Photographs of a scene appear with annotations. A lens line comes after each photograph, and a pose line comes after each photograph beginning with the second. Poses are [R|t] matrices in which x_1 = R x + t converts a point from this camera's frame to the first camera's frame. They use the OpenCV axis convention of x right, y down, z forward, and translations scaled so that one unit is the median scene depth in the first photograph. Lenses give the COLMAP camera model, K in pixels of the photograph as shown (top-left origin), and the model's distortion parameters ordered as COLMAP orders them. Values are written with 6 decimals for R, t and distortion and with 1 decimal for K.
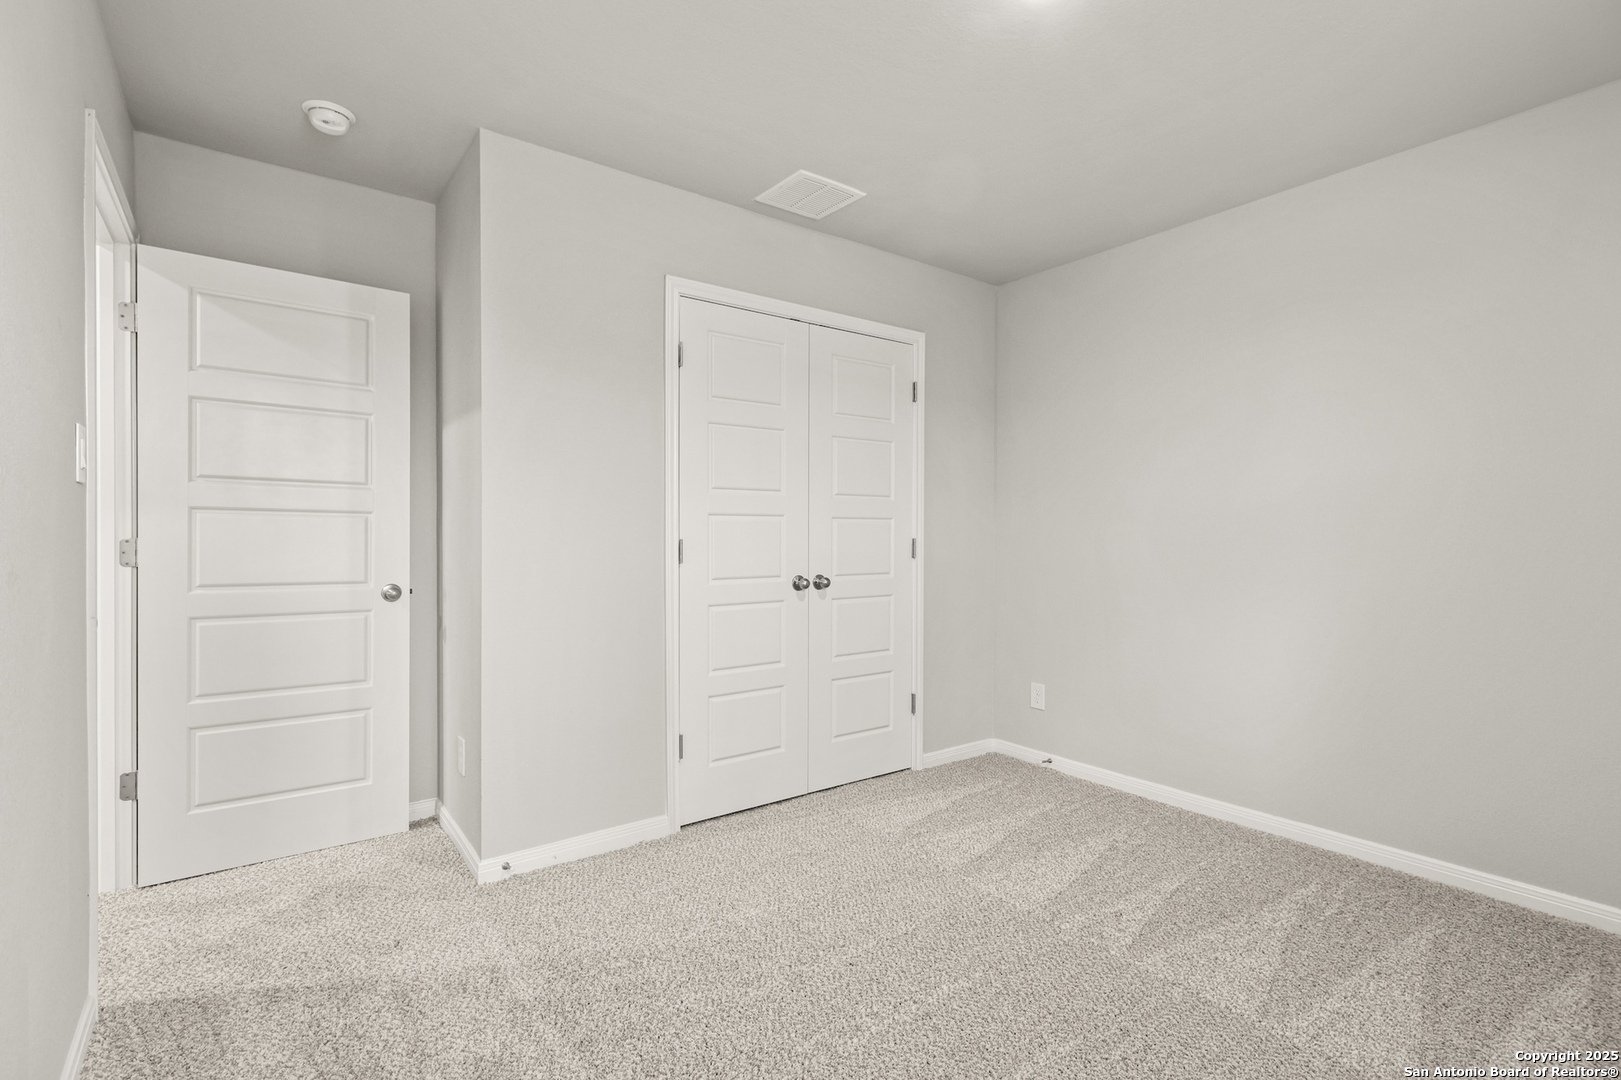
lens RADIAL K [[749.2, 0, 810.1], [0, 749.2, 536.5], [0, 0, 1]] dist [-0.000088, 0.000212]
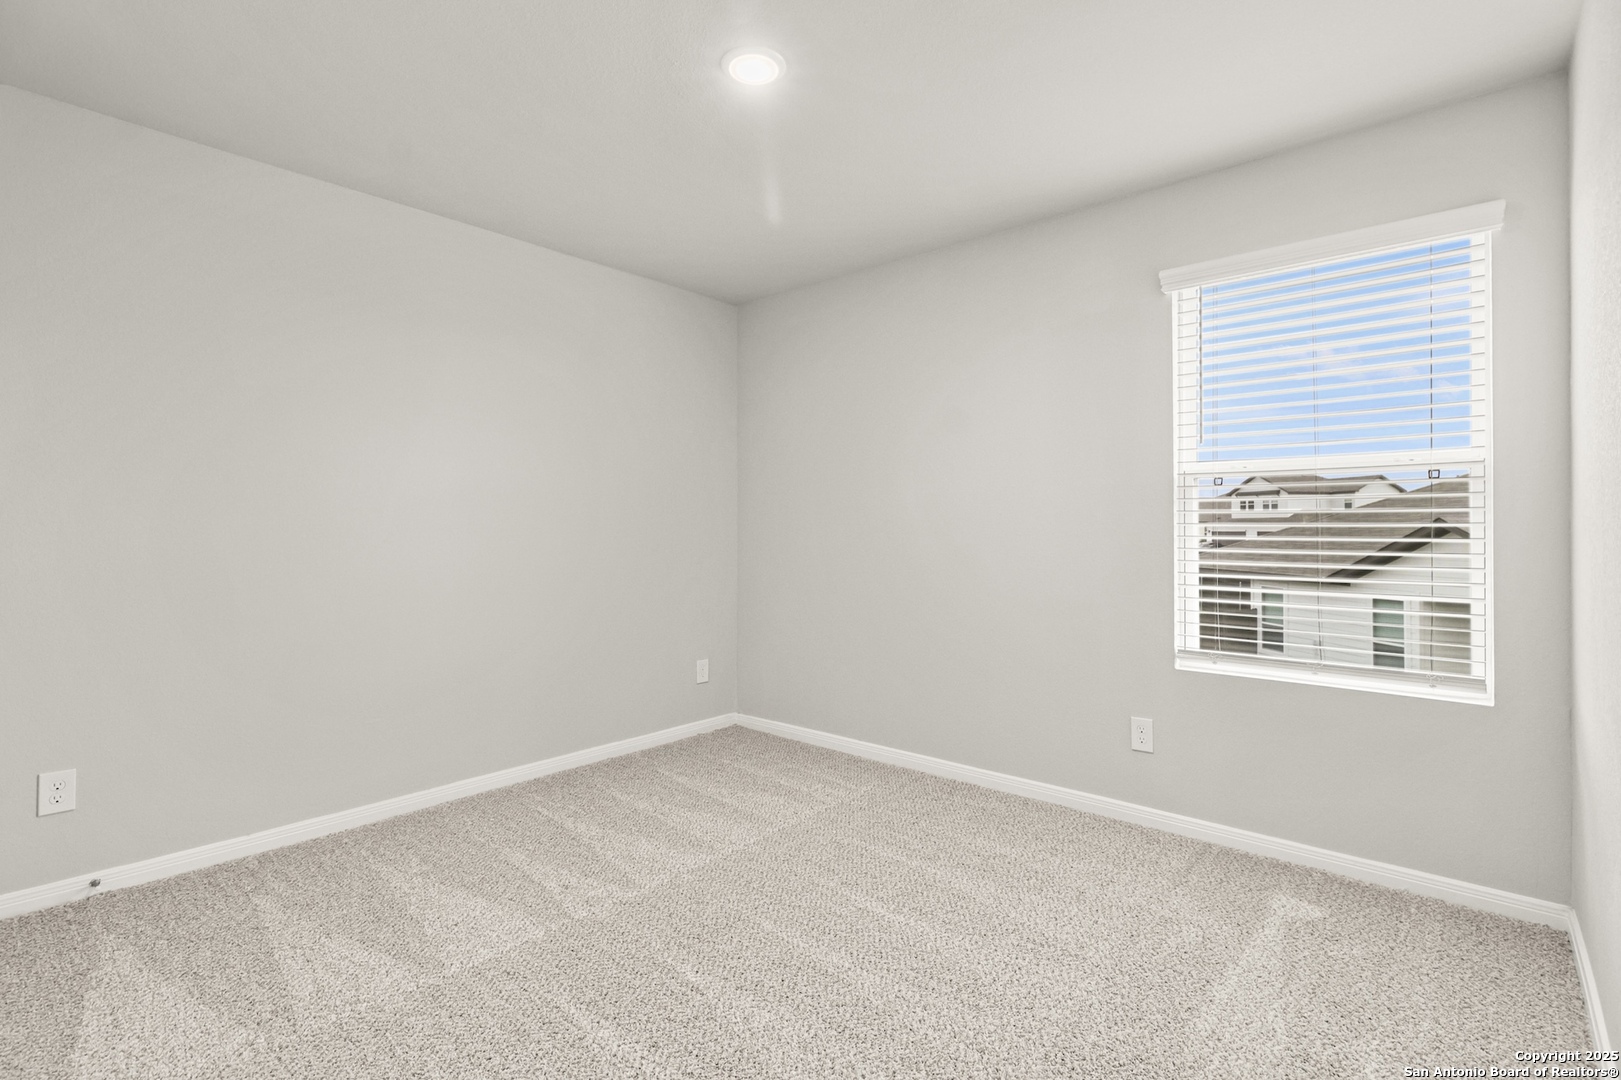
lens RADIAL K [[749.2, 0, 810.1], [0, 749.2, 536.5], [0, 0, 1]] dist [-0.000088, 0.000212]
pose [[-0.198472, -0.016494, 0.979968, -0.584897], [-0.003573, 0.999864, 0.016105, -0.011937], [-0.980100, -0.000305, -0.198504, 0.730480]]
